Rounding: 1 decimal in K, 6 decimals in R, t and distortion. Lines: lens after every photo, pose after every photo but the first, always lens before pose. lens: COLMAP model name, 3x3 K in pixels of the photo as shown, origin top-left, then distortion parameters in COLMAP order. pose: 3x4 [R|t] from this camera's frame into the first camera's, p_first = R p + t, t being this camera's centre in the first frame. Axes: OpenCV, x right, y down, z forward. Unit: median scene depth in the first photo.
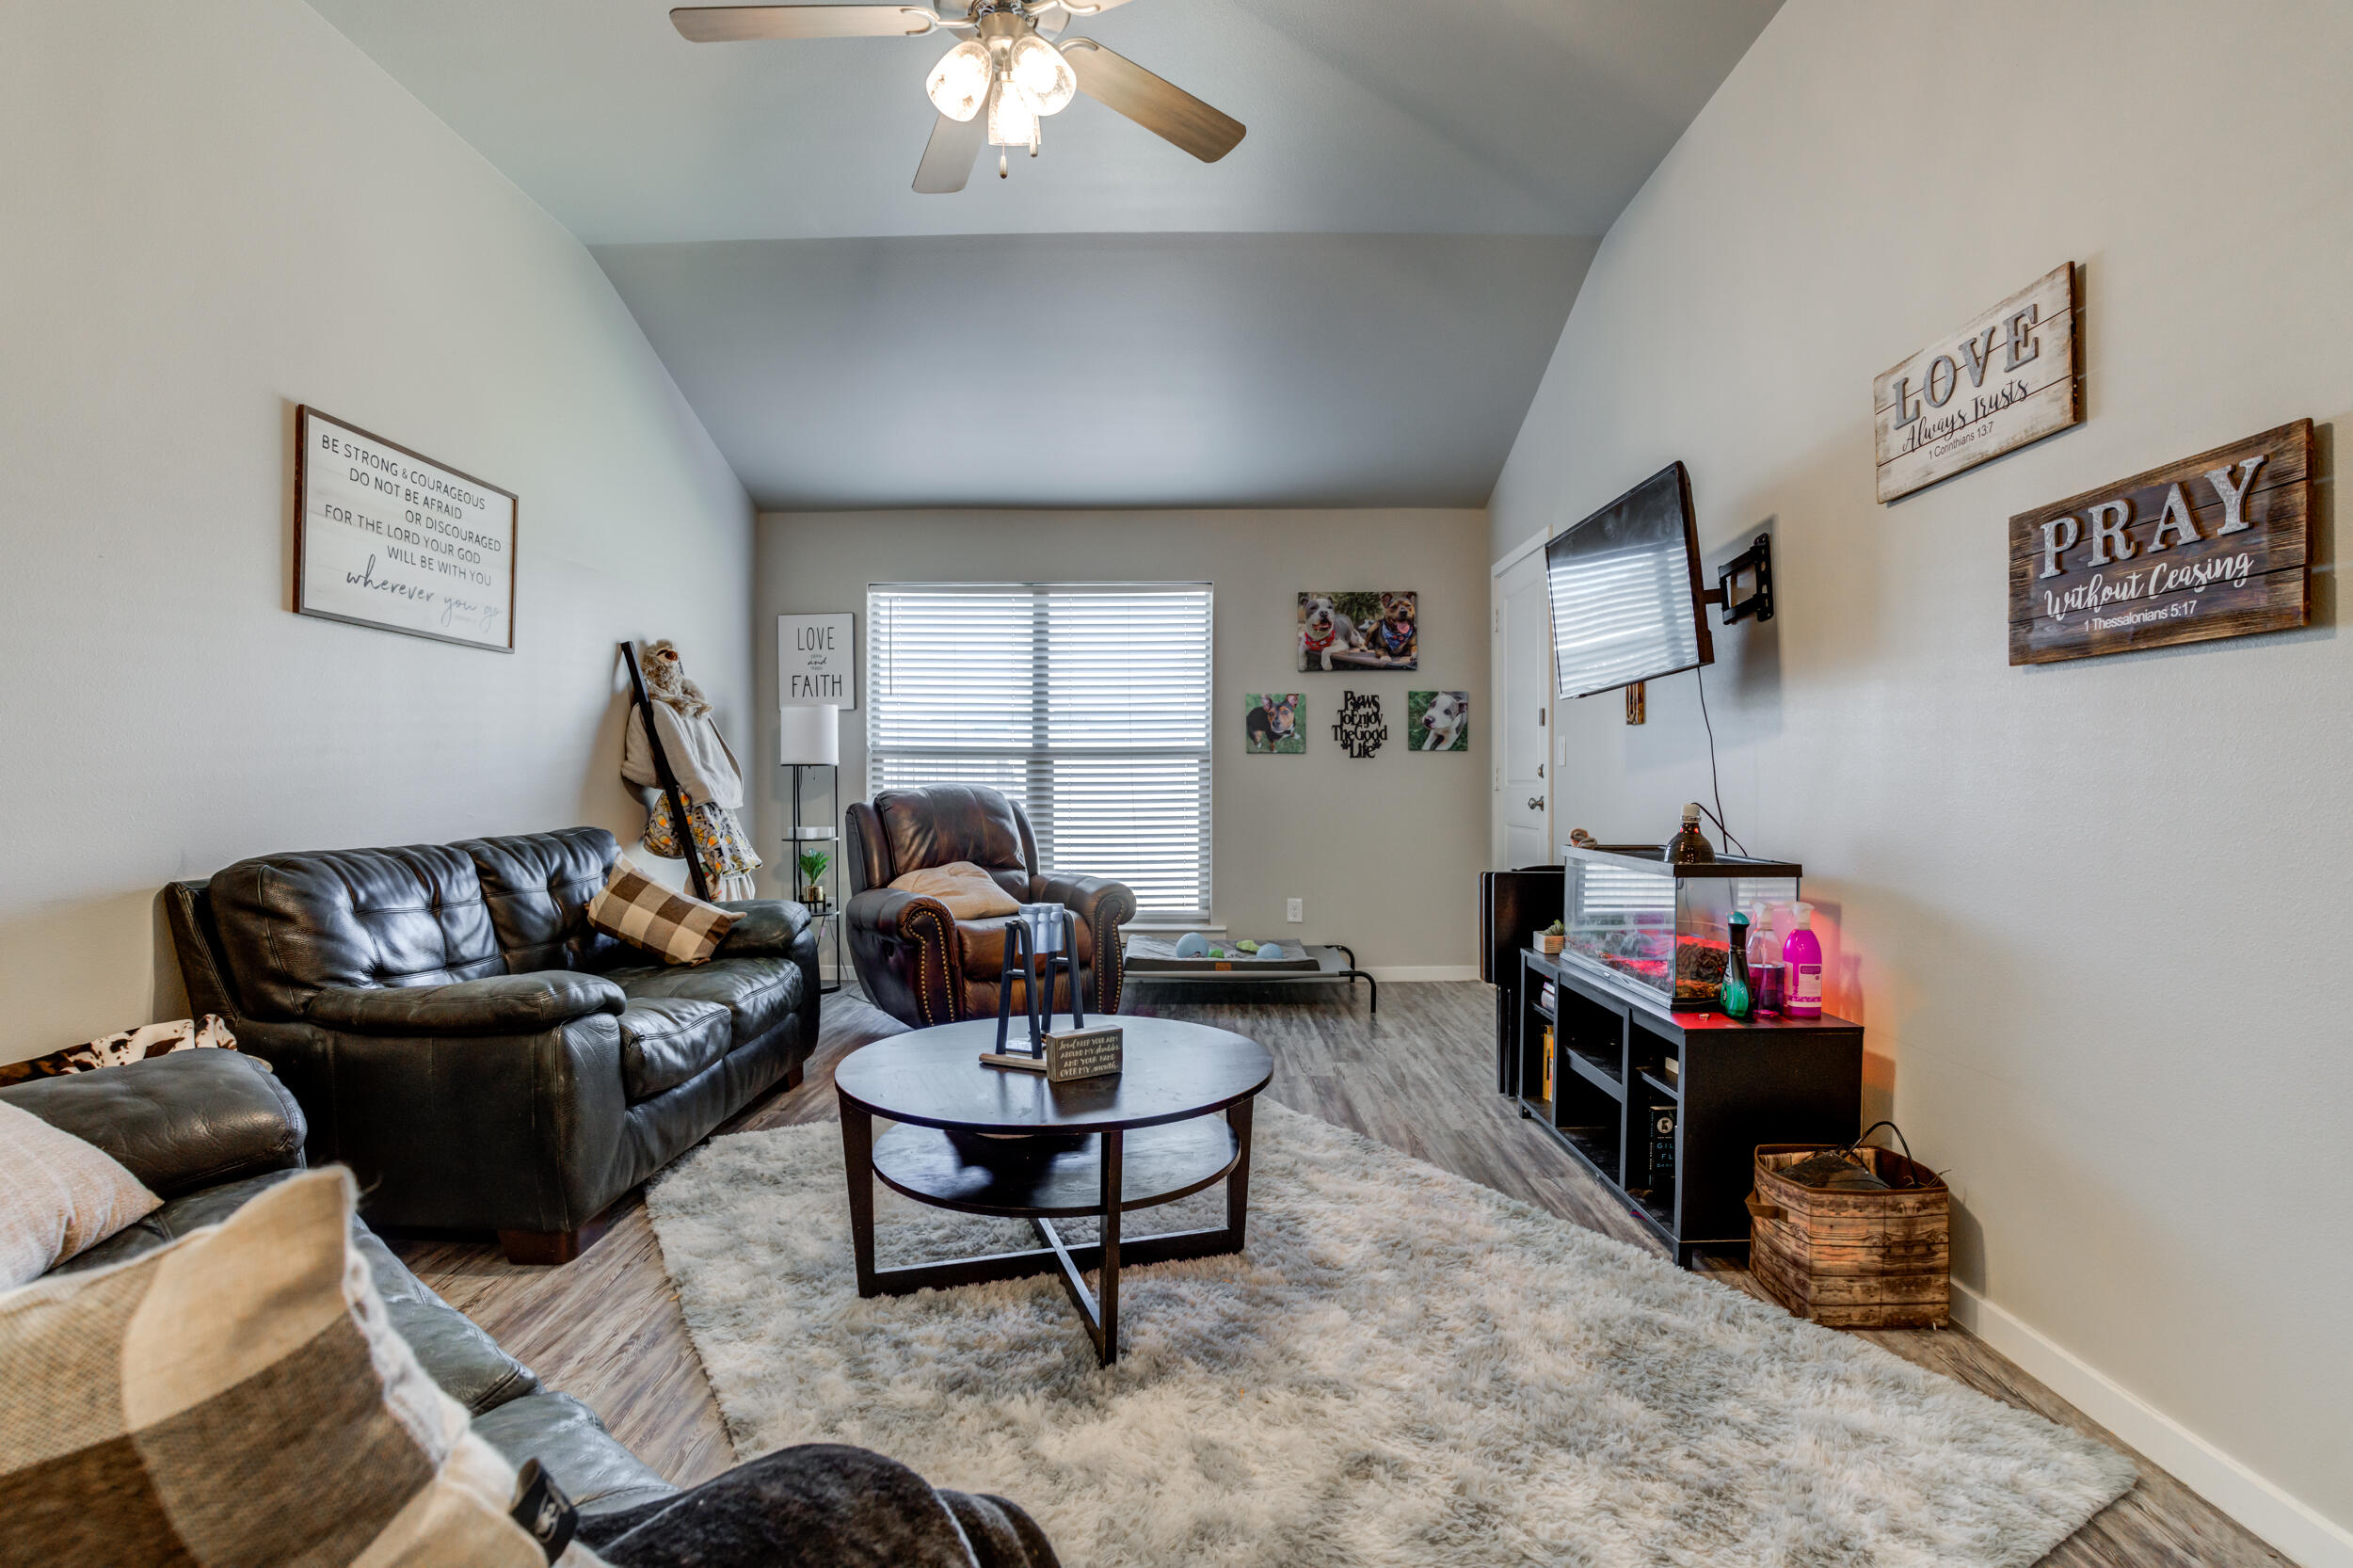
lens RADIAL K [[1195.5, 0, 1176.5], [0, 1195.5, 784.0], [0, 0, 1]] dist [0.000157, 0.000013]
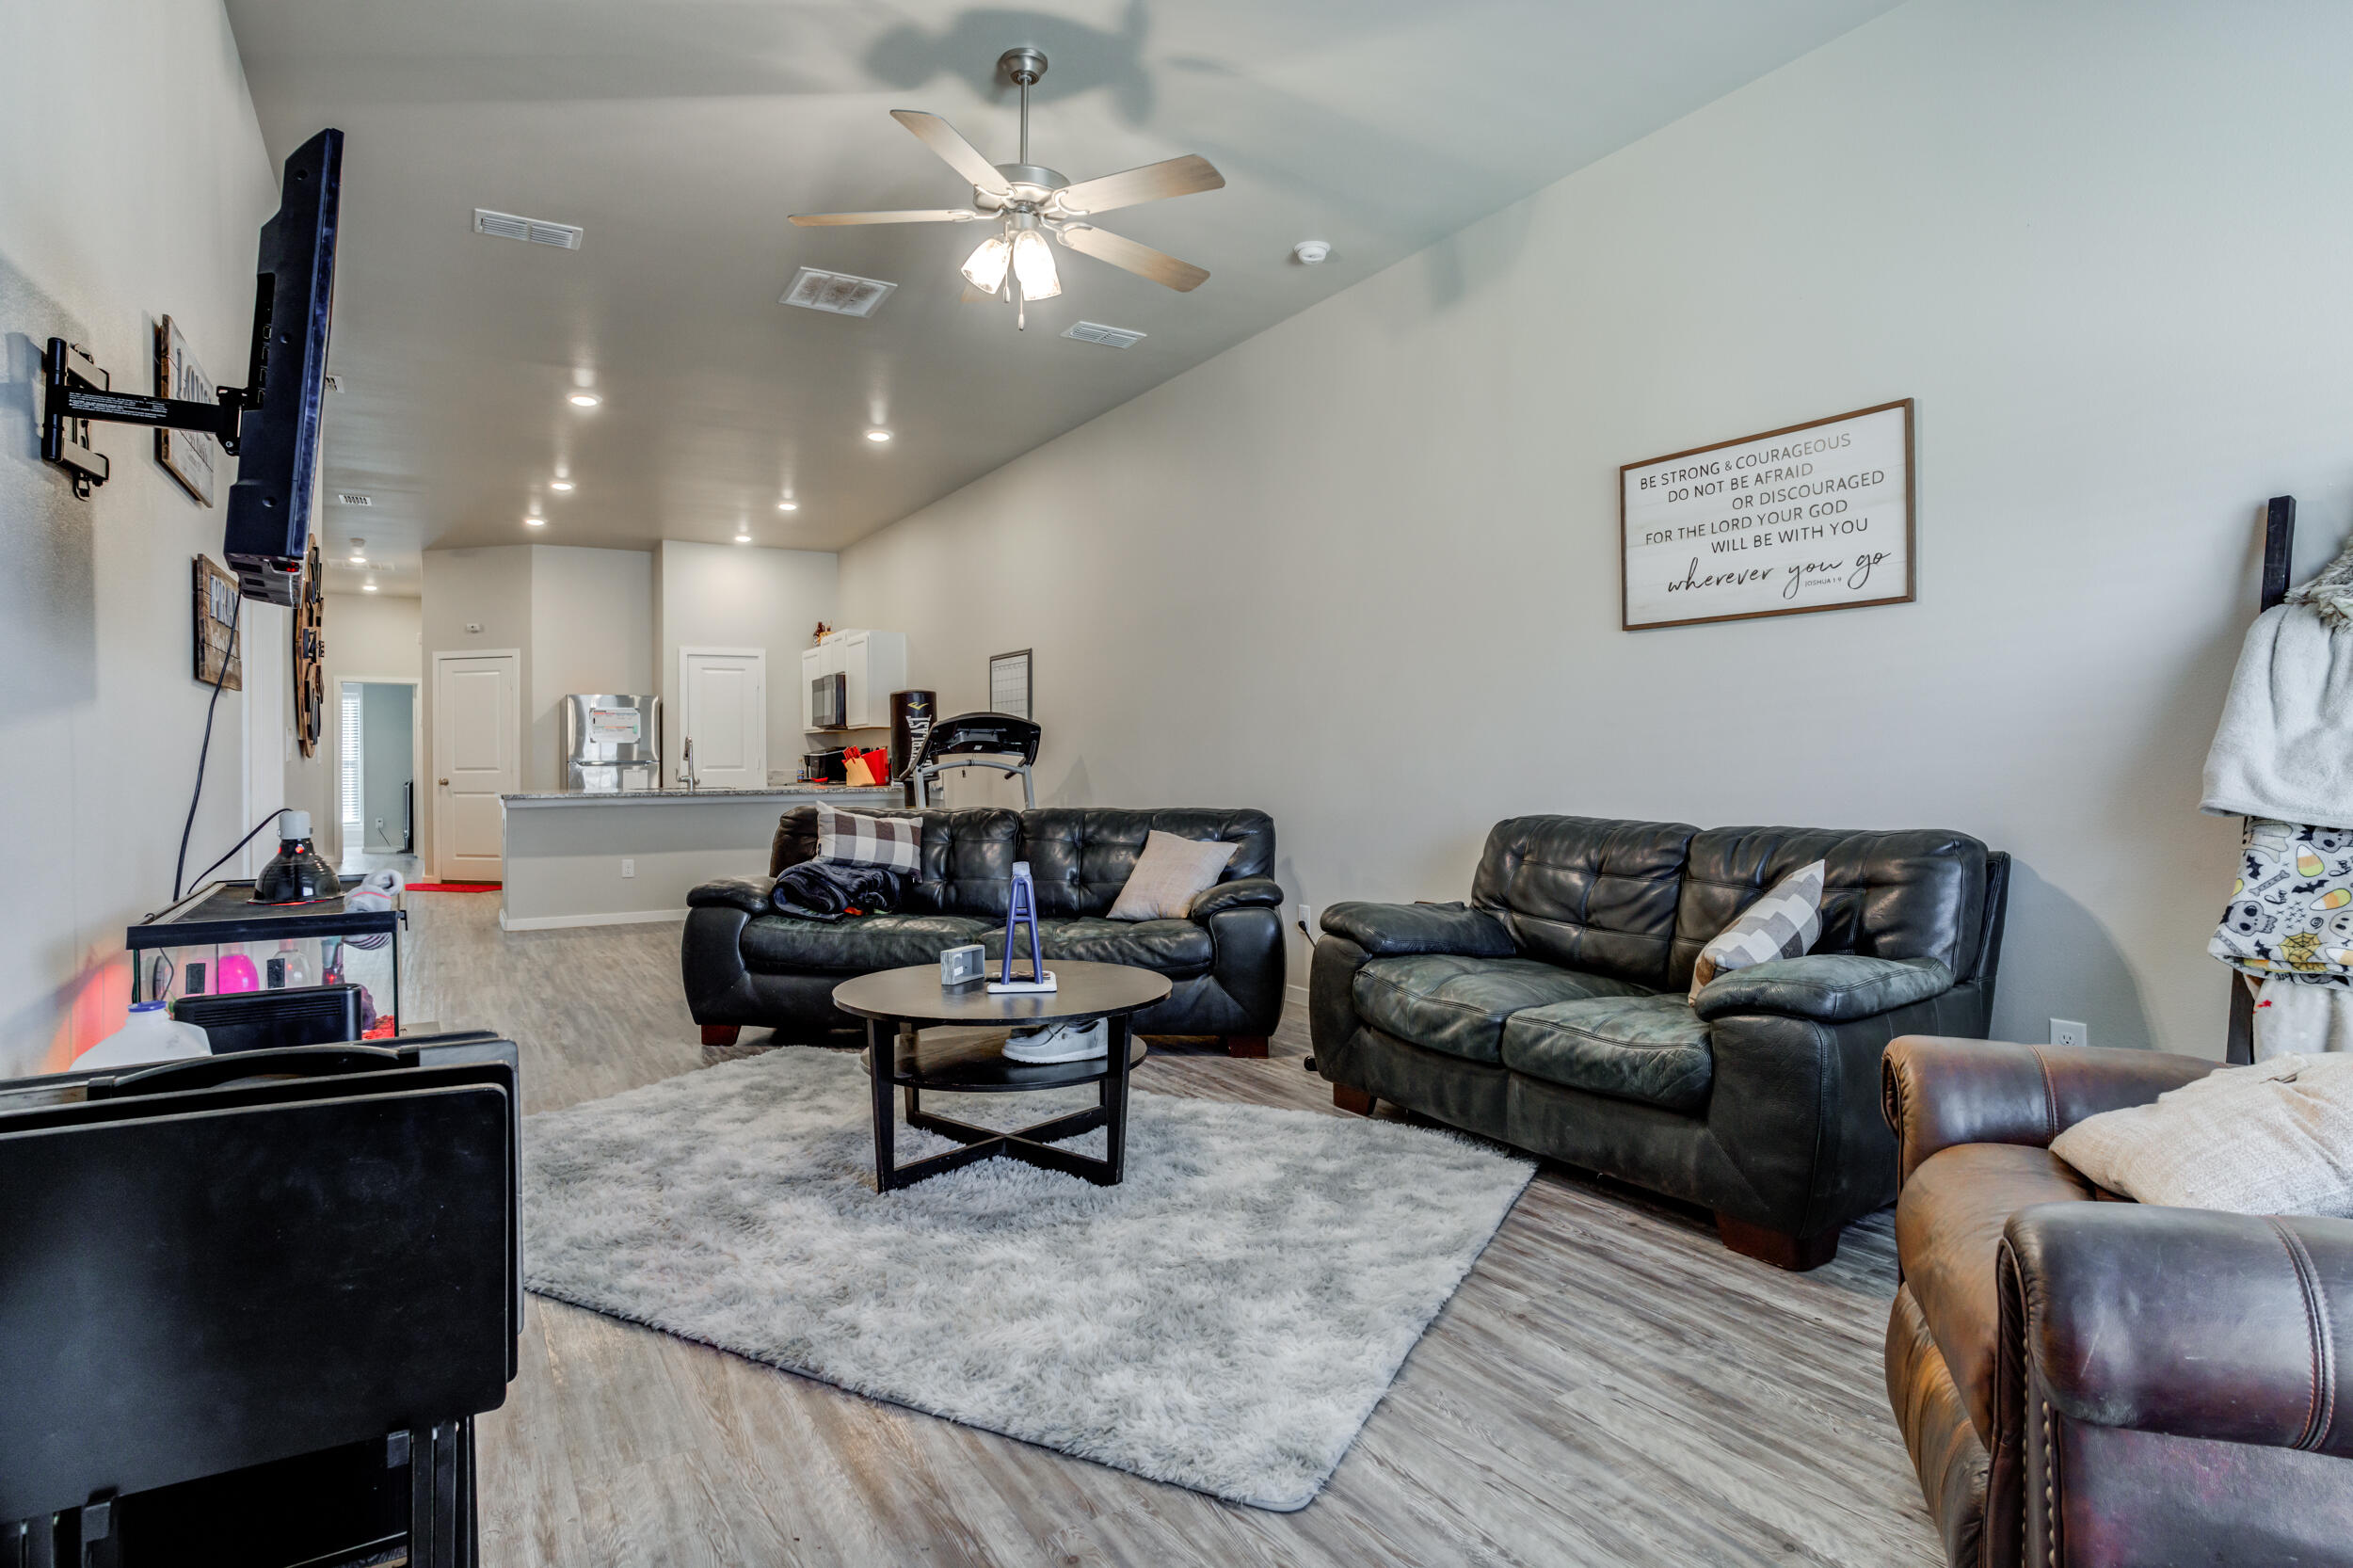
lens RADIAL K [[1286.0, 0, 1176.5], [0, 1286.0, 784.0], [0, 0, 1]] dist [-0.005818, 0.066994]
pose [[-0.845769, 0.006104, -0.533515, 0.350889], [-0.005228, 0.999792, 0.019726, -0.004388], [0.533524, 0.019472, -0.845561, 1.683623]]
